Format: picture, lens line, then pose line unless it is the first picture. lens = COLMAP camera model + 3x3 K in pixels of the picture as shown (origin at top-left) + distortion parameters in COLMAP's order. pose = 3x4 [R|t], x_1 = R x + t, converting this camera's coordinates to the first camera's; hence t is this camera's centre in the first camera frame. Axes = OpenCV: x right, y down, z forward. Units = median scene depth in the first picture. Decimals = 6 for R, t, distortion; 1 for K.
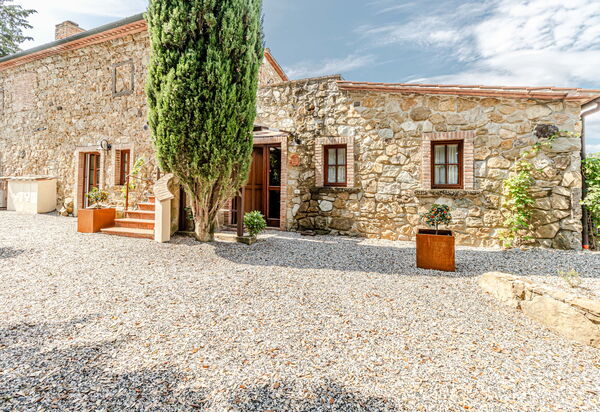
lens RADIAL K [[292.3, 0, 300.4], [0, 292.3, 176.6], [0, 0, 1]] dist [0.000695, 0.000218]
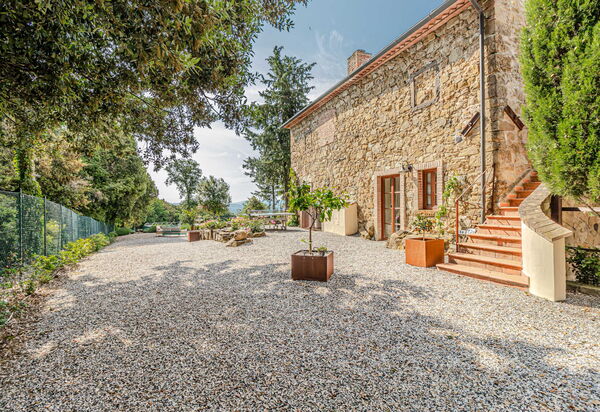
lens RADIAL K [[296.7, 0, 298.8], [0, 296.7, 210.9], [0, 0, 1]] dist [0.000412, -0.000989]
pose [[0.719281, -0.008125, -0.694672, -0.254430], [0.050291, 0.997917, 0.040401, -0.021381], [0.692897, -0.063995, 0.718191, 0.078433]]
